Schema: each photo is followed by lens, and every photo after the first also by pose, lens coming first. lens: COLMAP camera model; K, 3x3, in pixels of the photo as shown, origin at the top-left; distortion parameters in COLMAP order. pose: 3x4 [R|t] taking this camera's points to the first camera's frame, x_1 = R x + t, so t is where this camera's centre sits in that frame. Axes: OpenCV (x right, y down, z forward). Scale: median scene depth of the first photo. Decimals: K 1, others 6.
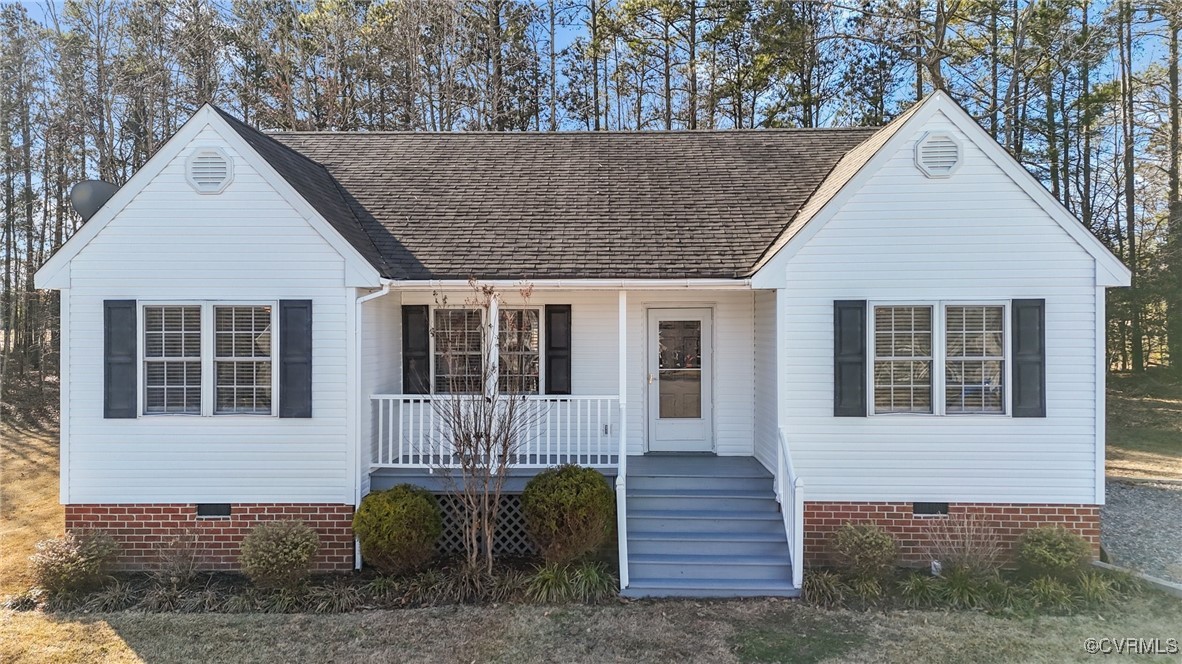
lens RADIAL K [[871.6, 0, 591.0], [0, 871.6, 332.0], [0, 0, 1]] dist [0.039127, -0.000384]
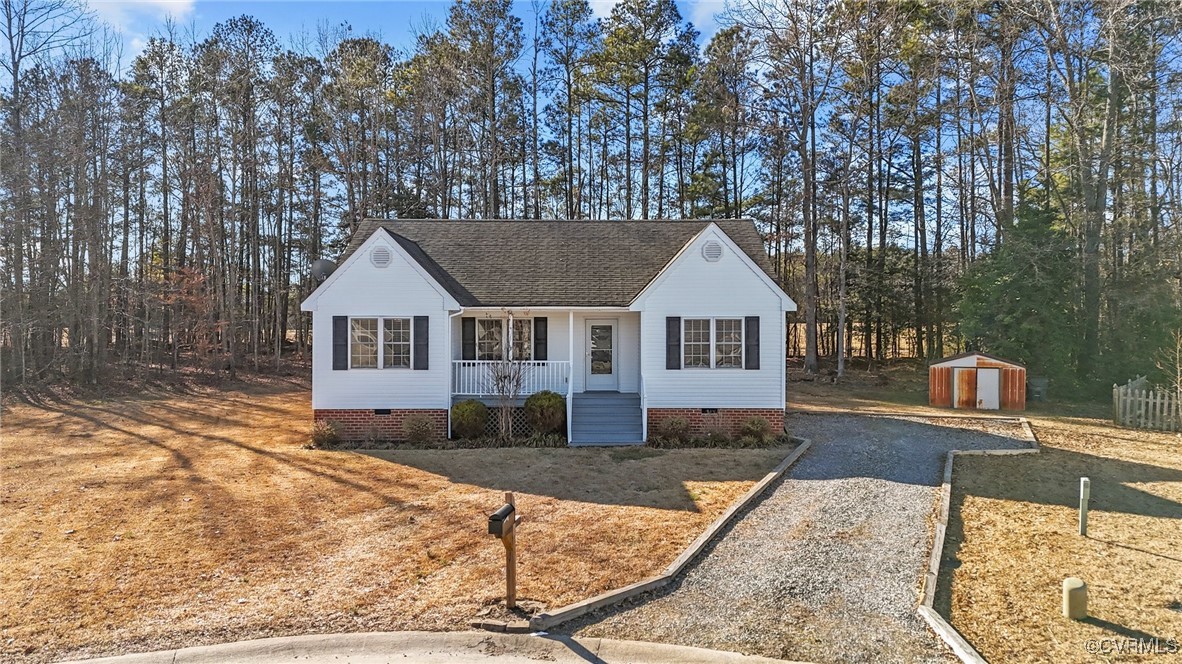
lens RADIAL K [[851.8, 0, 591.0], [0, 851.8, 332.0], [0, 0, 1]] dist [0.070497, -0.001771]
pose [[0.999744, 0.001707, 0.022555, 0.039804], [-0.001677, 0.999998, -0.001347, 0.005637], [-0.022557, 0.001309, 0.999745, -1.135283]]
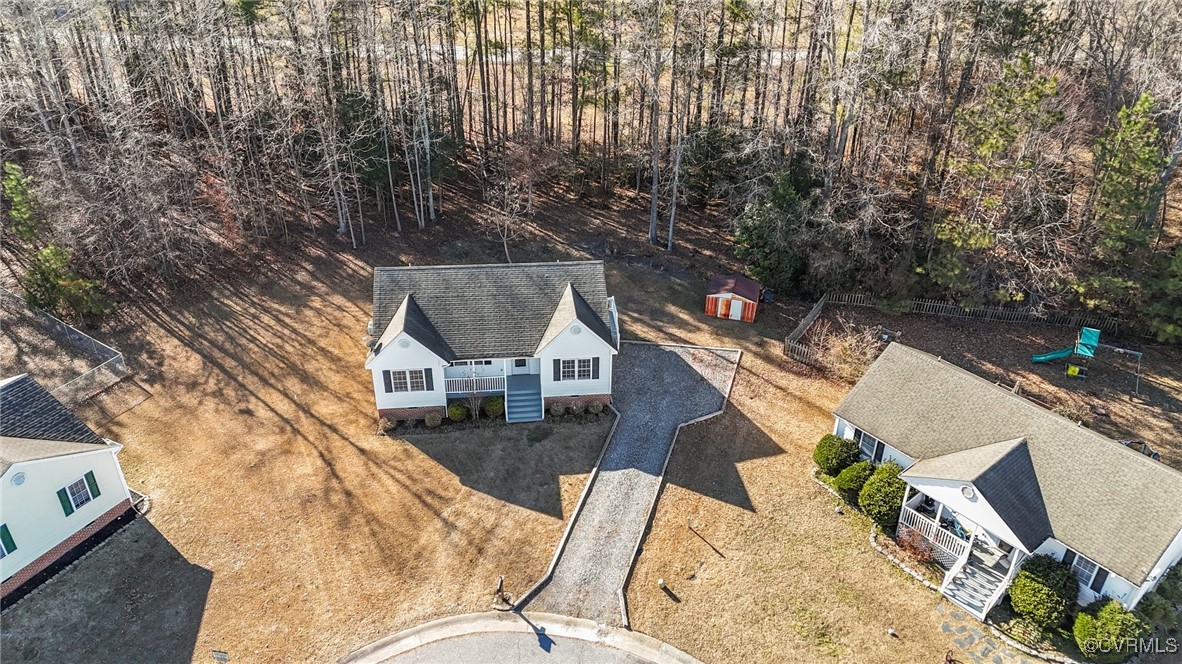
lens RADIAL K [[851.8, 0, 591.0], [0, 851.8, 332.0], [0, 0, 1]] dist [0.070497, -0.001771]
pose [[0.991945, -0.059491, 0.111829, -0.000066], [-0.010339, 0.841878, 0.539570, -2.432033], [-0.126245, -0.536380, 0.834481, -2.479797]]
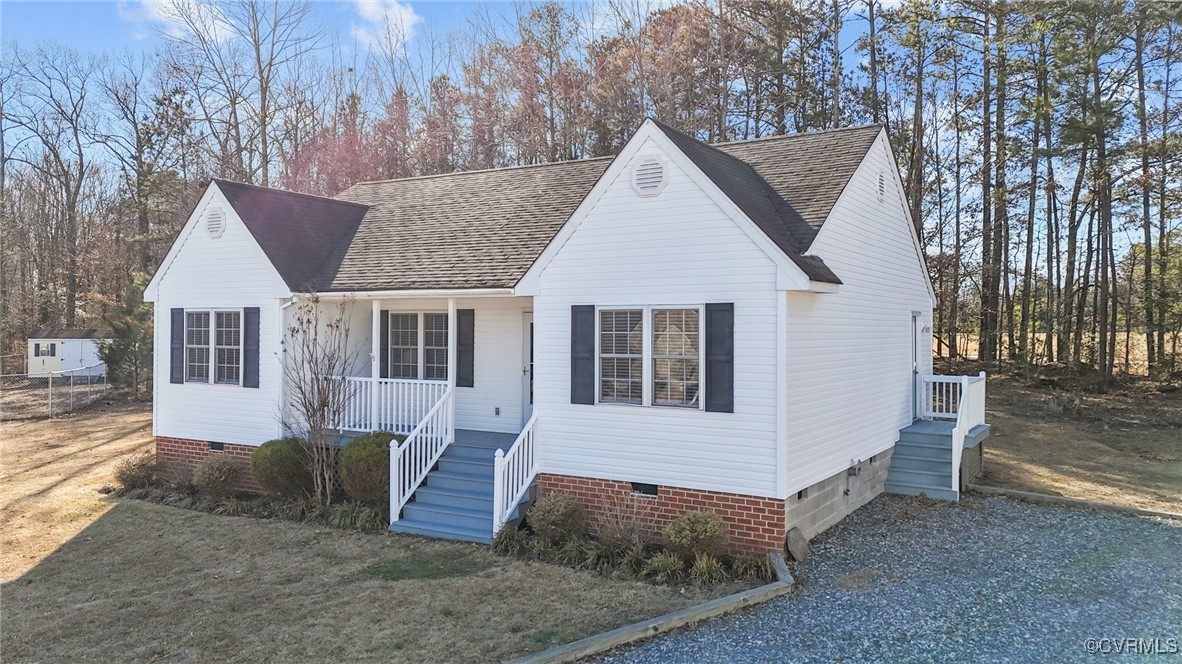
lens RADIAL K [[851.8, 0, 591.0], [0, 851.8, 332.0], [0, 0, 1]] dist [0.070497, -0.001771]
pose [[0.875996, 0.007682, -0.482257, 0.854421], [-0.008721, 0.999962, 0.000087, -0.000443], [0.482239, 0.004129, 0.876030, 0.003646]]
